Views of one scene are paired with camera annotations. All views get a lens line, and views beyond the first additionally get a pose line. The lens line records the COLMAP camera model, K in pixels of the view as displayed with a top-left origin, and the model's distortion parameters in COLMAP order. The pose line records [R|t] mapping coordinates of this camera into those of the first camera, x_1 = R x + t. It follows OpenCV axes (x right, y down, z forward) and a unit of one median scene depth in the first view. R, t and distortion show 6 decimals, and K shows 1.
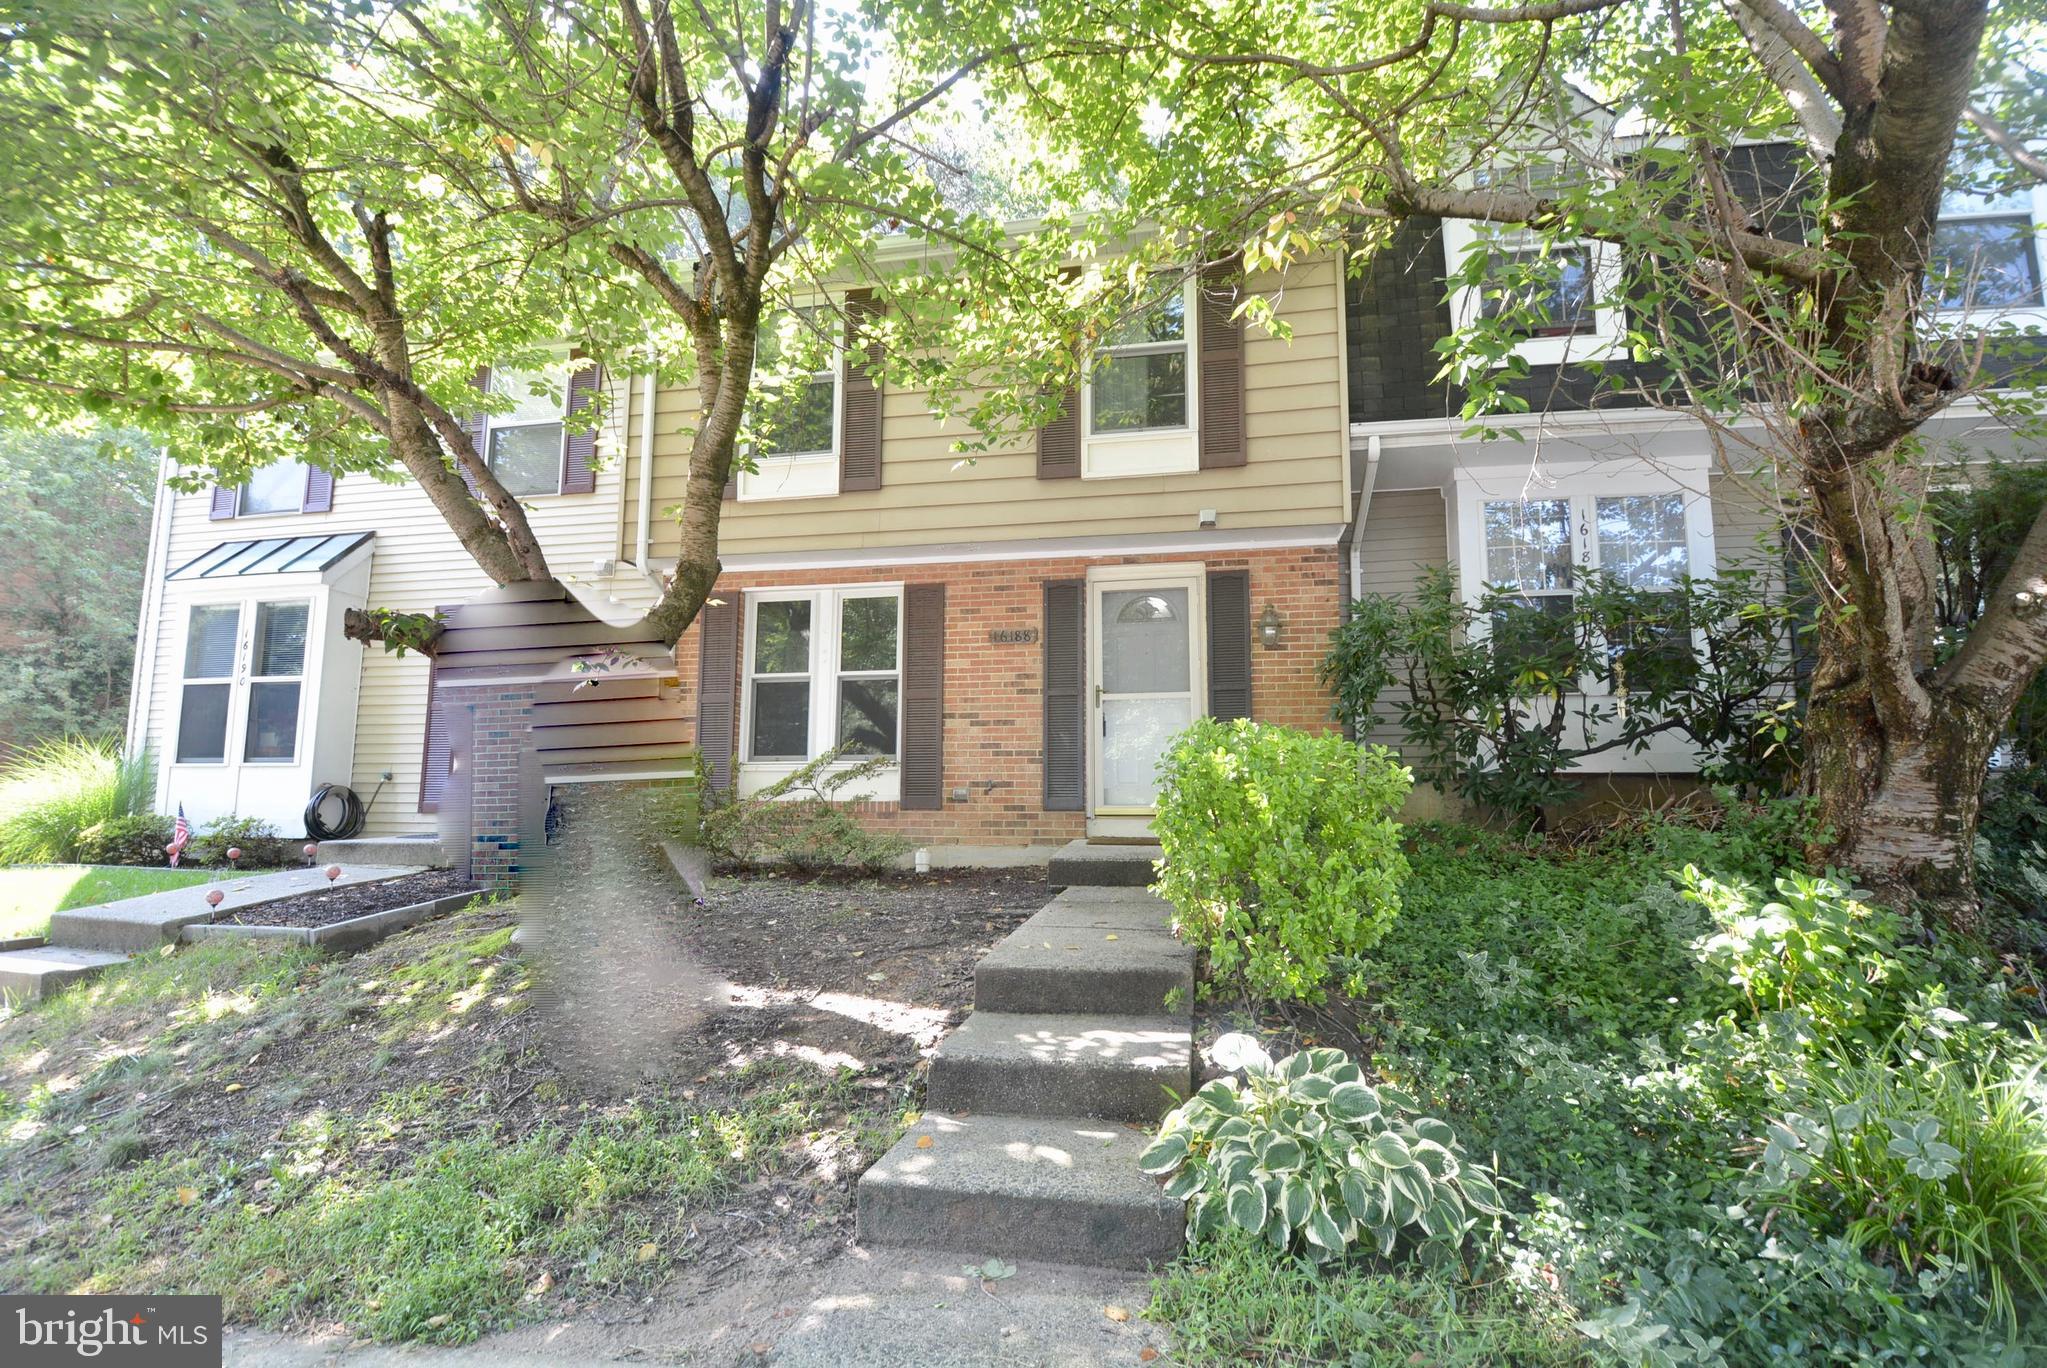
lens RADIAL K [[899.7, 0, 1047.4], [0, 899.7, 711.0], [0, 0, 1]] dist [0.017525, -0.023513]
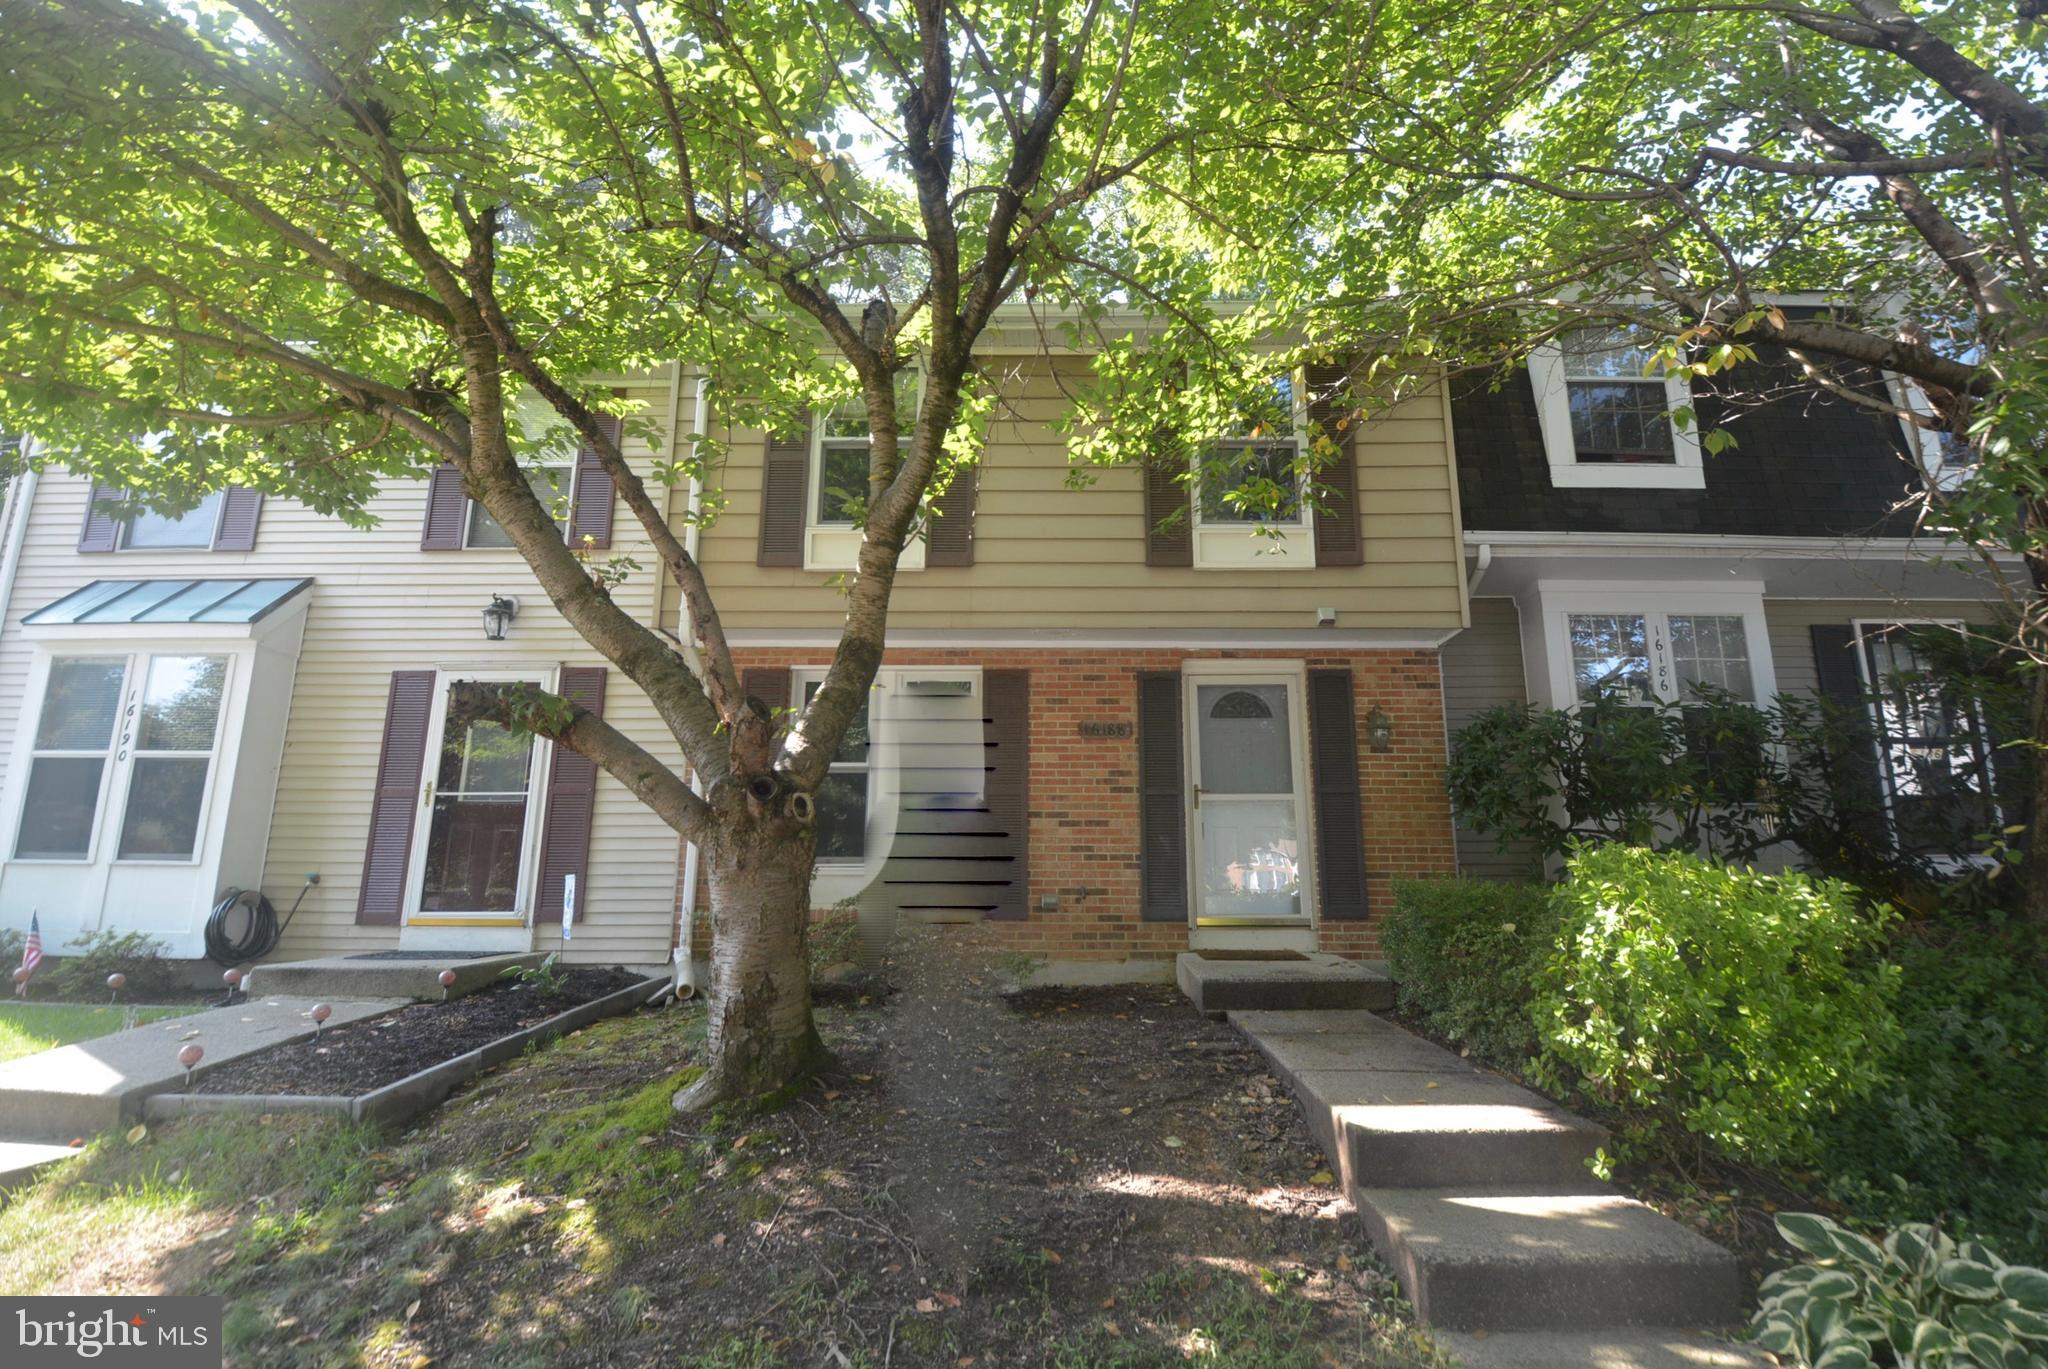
lens RADIAL K [[917.2, 0, 1063.1], [0, 917.2, 715.6], [0, 0, 1]] dist [0.018349, -0.023363]
pose [[0.985106, 0.031924, 0.168956, -0.248922], [-0.017269, 0.996014, -0.087509, -0.014293], [-0.171076, 0.083288, 0.981731, 0.079028]]
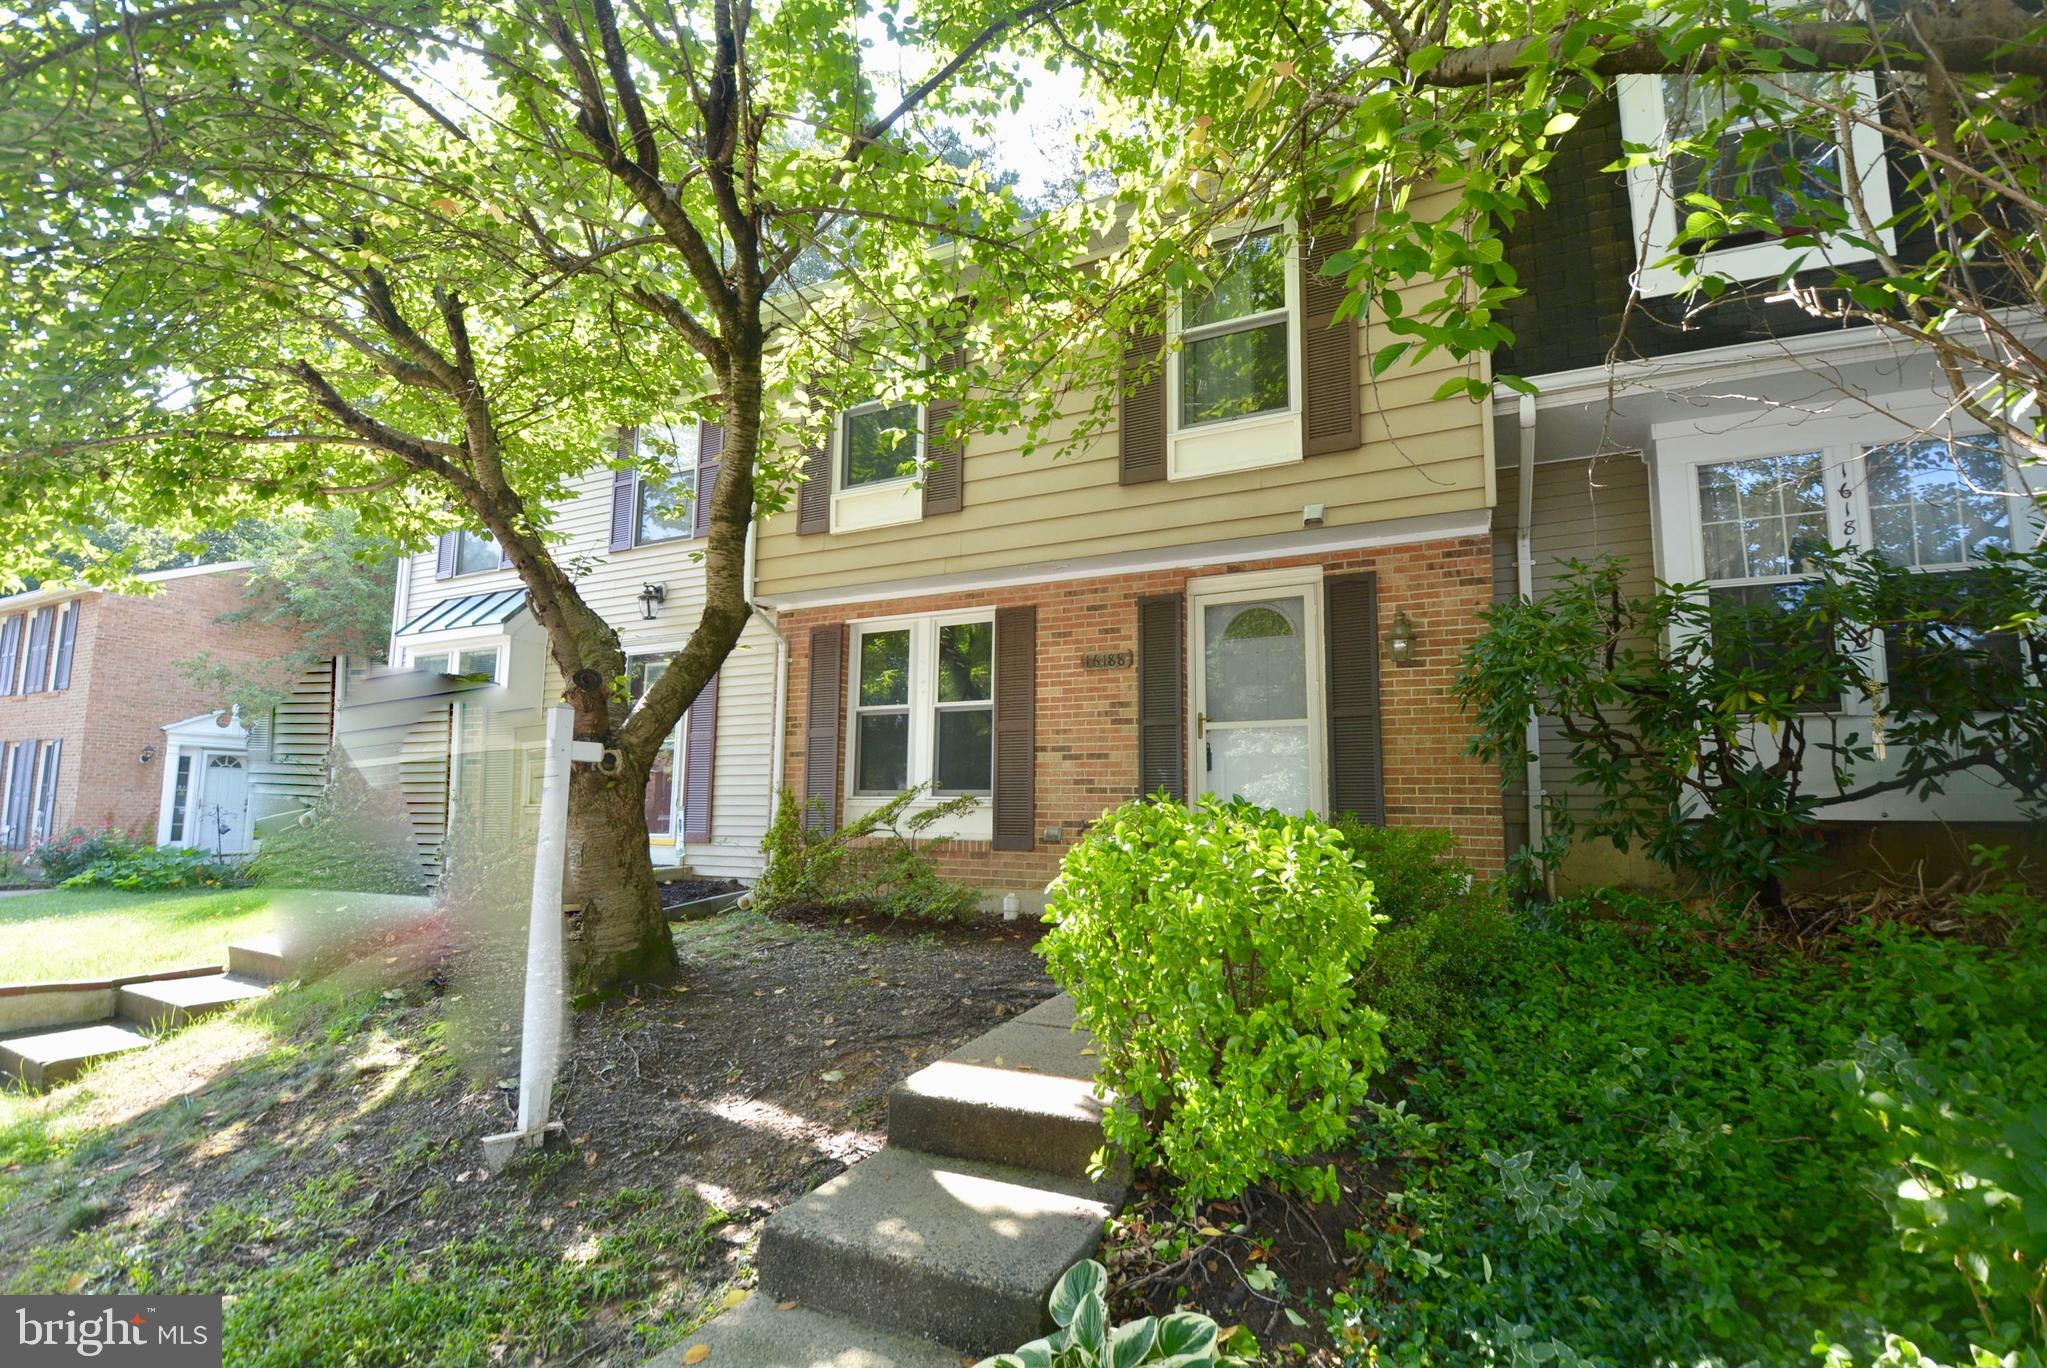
lens RADIAL K [[899.7, 0, 1047.4], [0, 899.7, 711.0], [0, 0, 1]] dist [0.017525, -0.023513]
pose [[0.965181, -0.023067, -0.260563, 0.143365], [0.023034, 0.999730, -0.003180, -0.031527], [0.260566, -0.002933, 0.965452, 0.113151]]
